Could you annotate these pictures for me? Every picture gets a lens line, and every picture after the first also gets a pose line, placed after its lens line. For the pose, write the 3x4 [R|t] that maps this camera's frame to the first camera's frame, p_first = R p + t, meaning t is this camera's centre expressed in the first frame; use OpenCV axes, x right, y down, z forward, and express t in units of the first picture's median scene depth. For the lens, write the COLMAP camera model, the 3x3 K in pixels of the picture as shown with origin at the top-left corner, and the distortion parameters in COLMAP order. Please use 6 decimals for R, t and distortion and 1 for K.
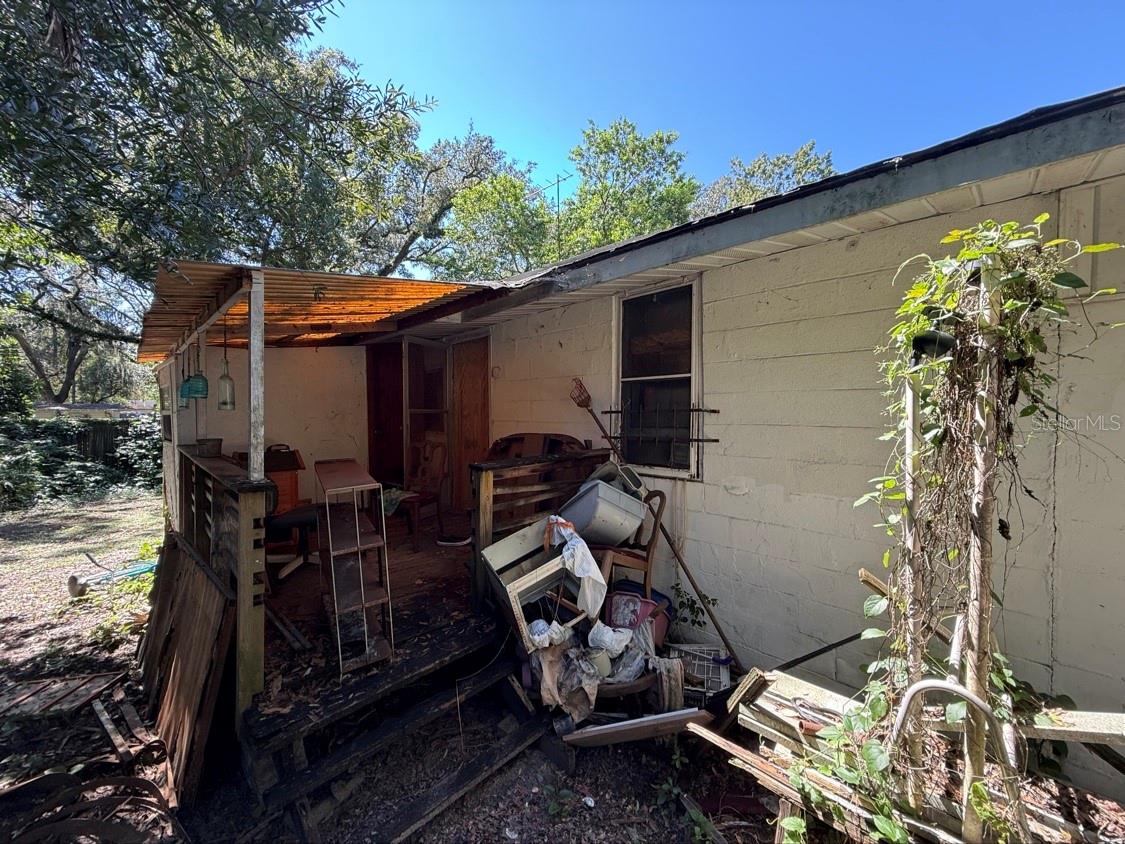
lens RADIAL K [[443.0, 0, 560.7], [0, 443.0, 424.4], [0, 0, 1]] dist [-0.000673, 0.000201]
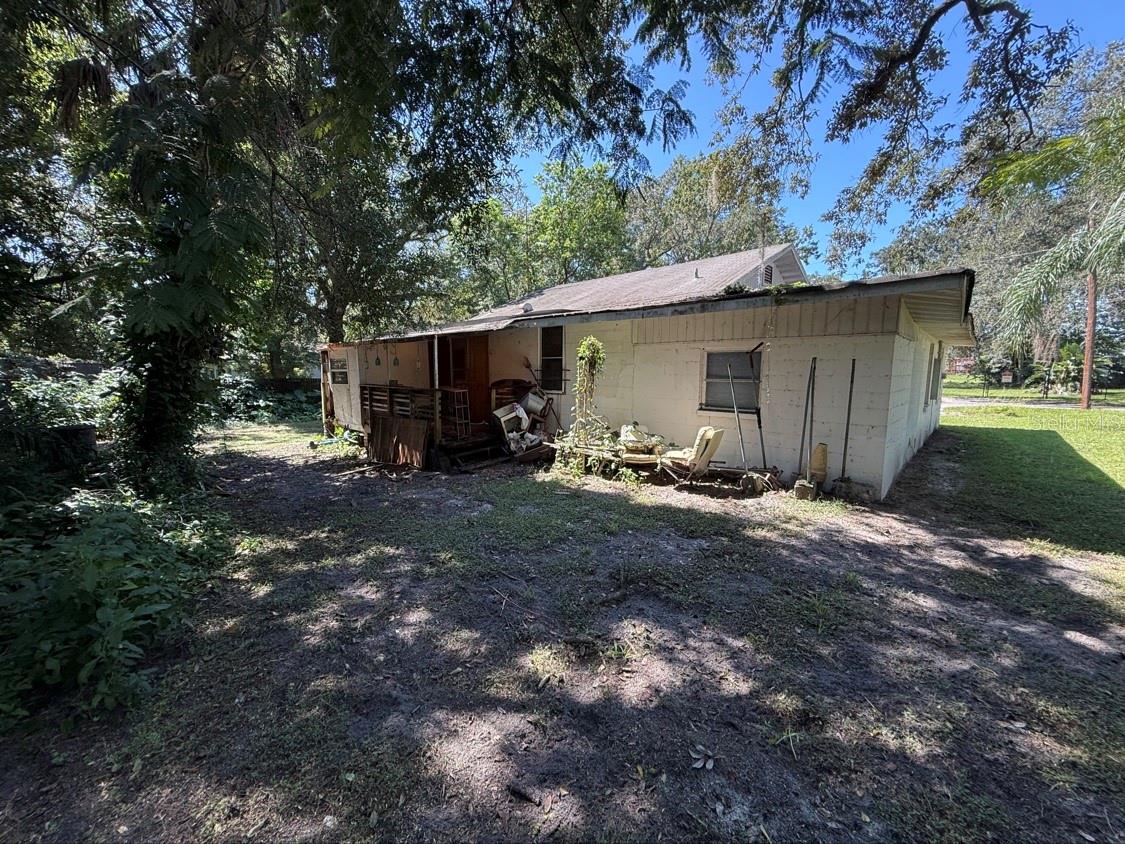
lens RADIAL K [[443.0, 0, 560.7], [0, 443.0, 424.4], [0, 0, 1]] dist [-0.000673, 0.000201]
pose [[0.999080, -0.007329, 0.042252, 0.156796], [0.002954, 0.994708, 0.102697, 0.025606], [-0.042781, -0.102478, 0.993815, -1.920159]]
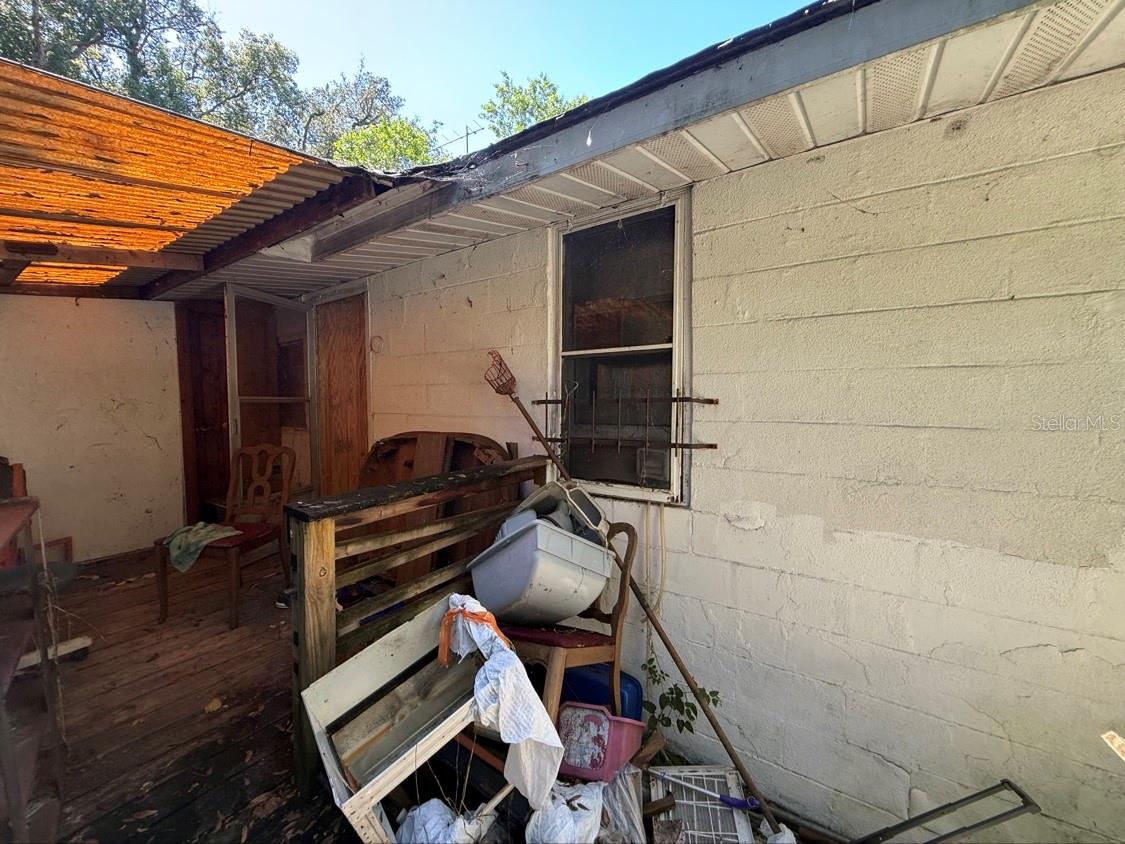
lens RADIAL K [[443.0, 0, 560.7], [0, 443.0, 424.4], [0, 0, 1]] dist [-0.000673, 0.000201]
pose [[0.981059, -0.007904, 0.193548, 0.004612], [0.002969, 0.999663, 0.025772, -0.012504], [-0.193686, -0.024710, 0.980752, 0.387827]]
